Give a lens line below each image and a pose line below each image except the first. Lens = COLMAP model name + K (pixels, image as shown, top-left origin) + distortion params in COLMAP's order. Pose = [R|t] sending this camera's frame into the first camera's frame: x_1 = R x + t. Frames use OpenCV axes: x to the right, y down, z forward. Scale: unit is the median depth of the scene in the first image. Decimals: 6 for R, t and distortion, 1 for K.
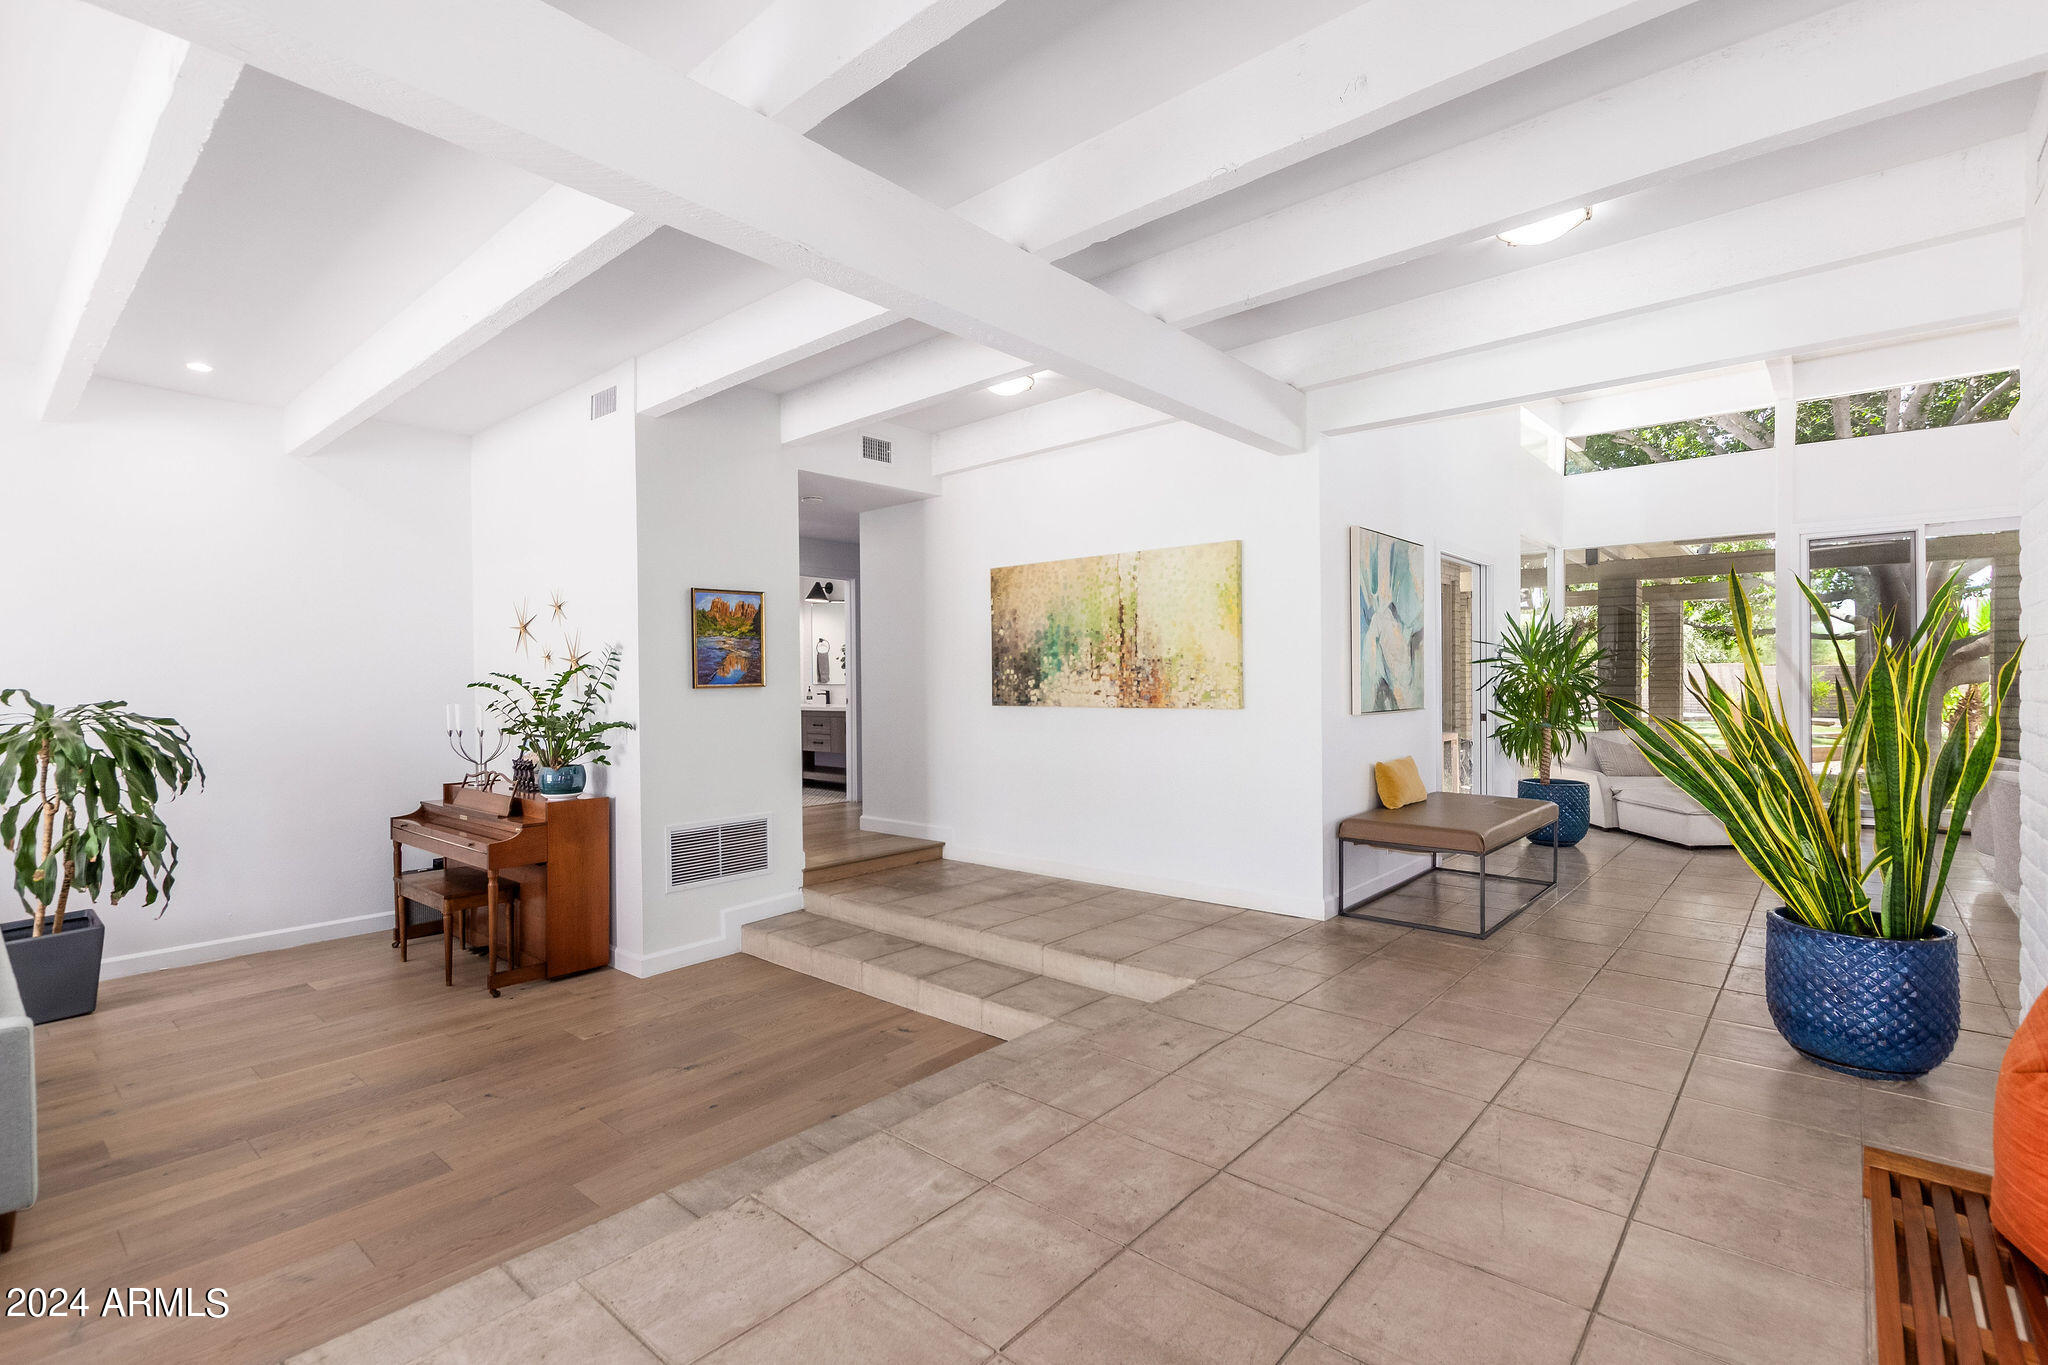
lens RADIAL K [[953.2, 0, 1026.0], [0, 953.2, 686.2], [0, 0, 1]] dist [0.004052, -0.001283]
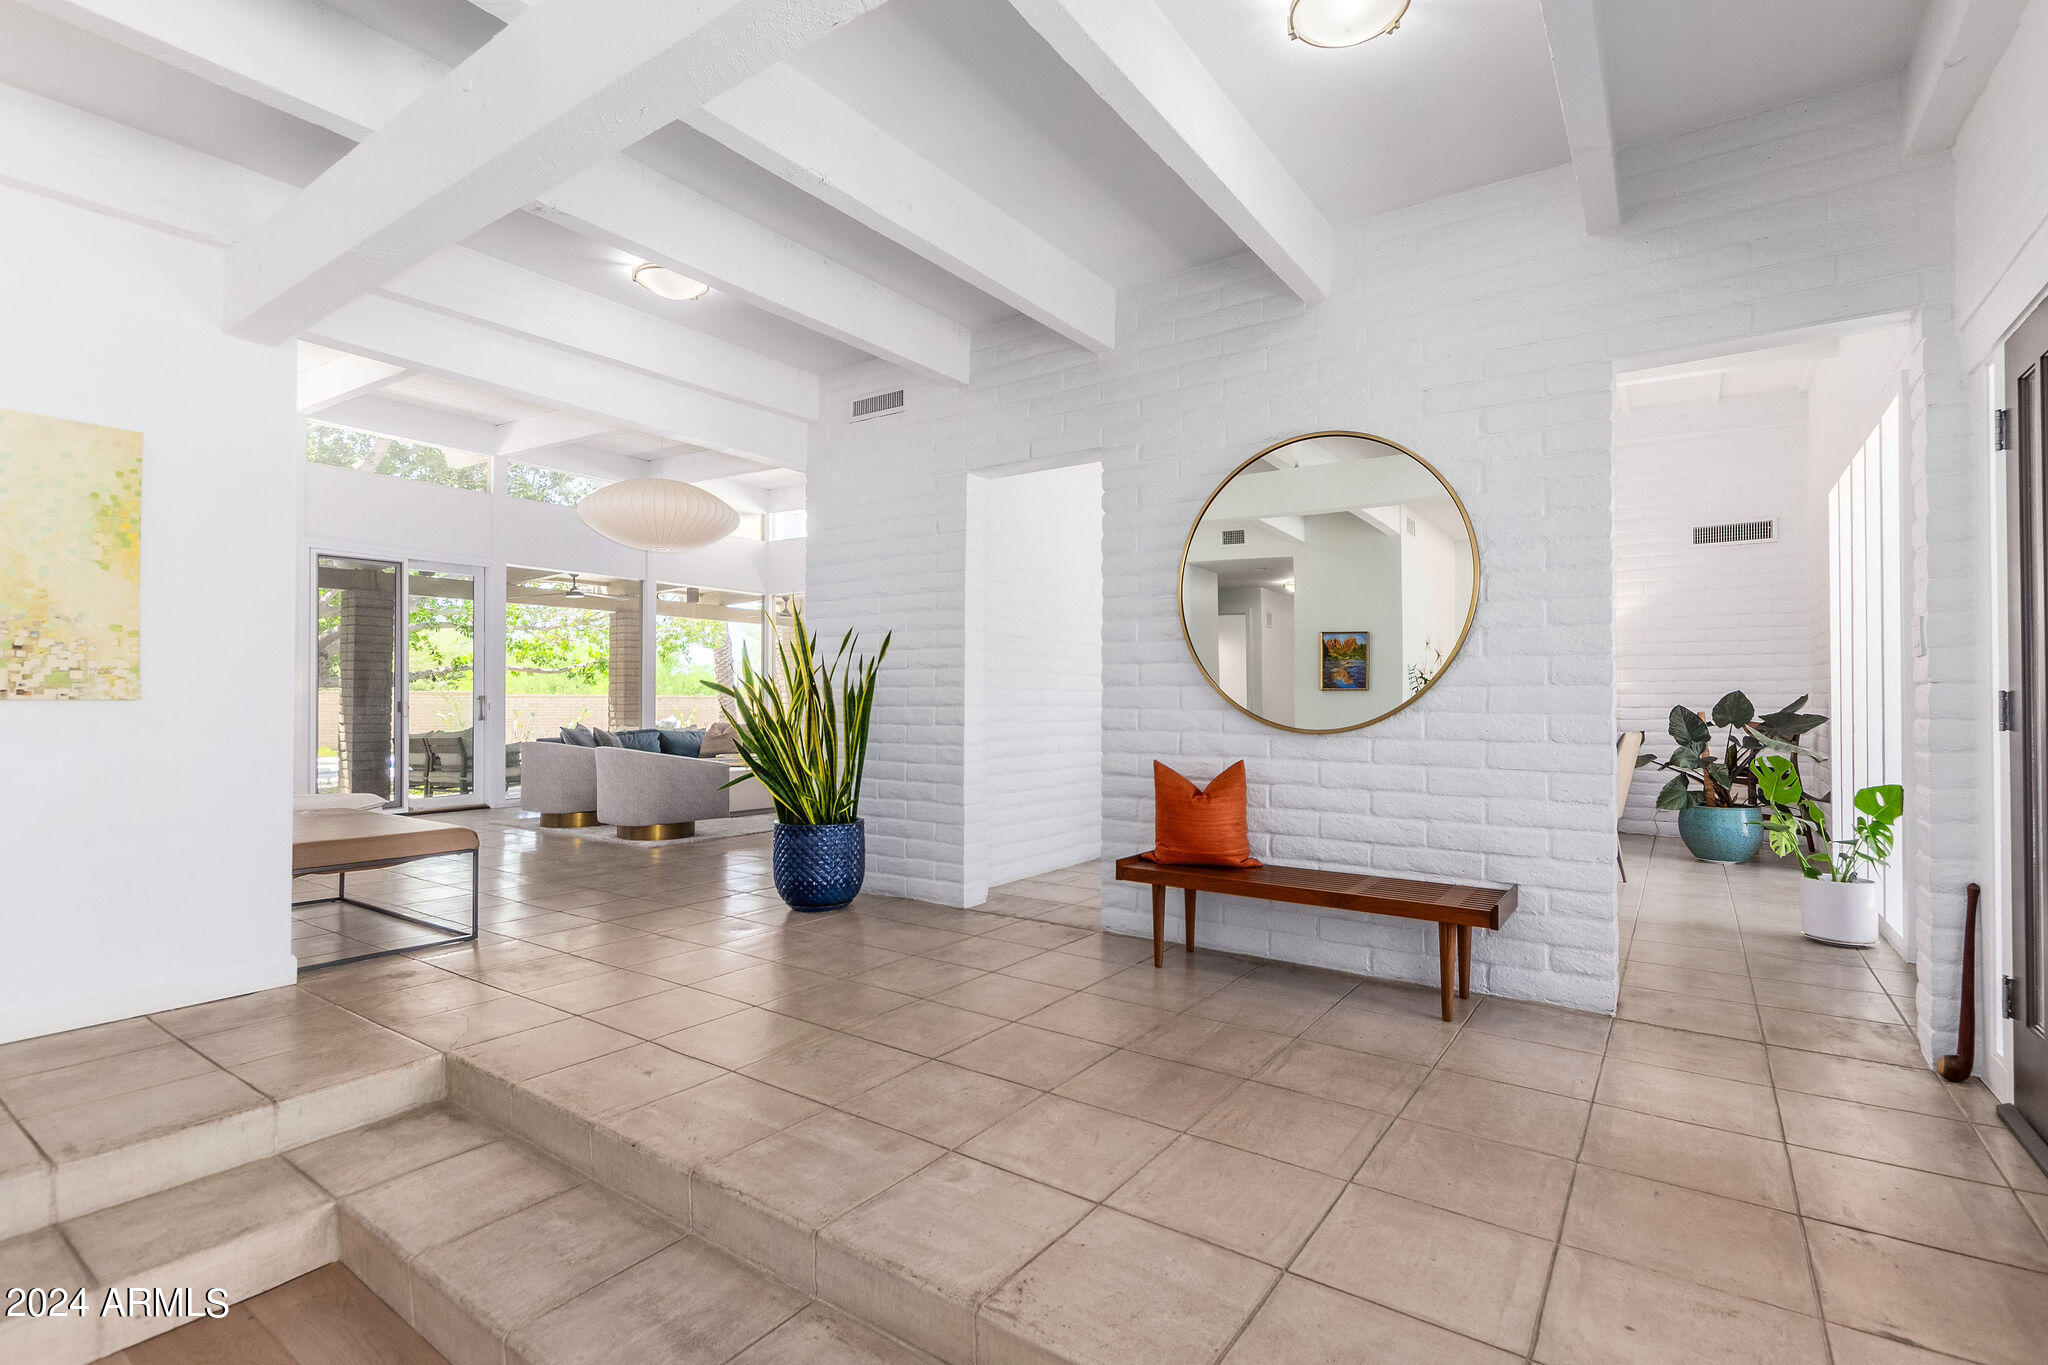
lens RADIAL K [[953.2, 0, 1057.2], [0, 953.2, 680.4], [0, 0, 1]] dist [0.004052, -0.001283]
pose [[-0.131185, 0.026995, 0.990990, -0.868577], [0.006305, 0.999632, -0.026395, 0.057027], [-0.991338, 0.002786, -0.131307, 0.860117]]
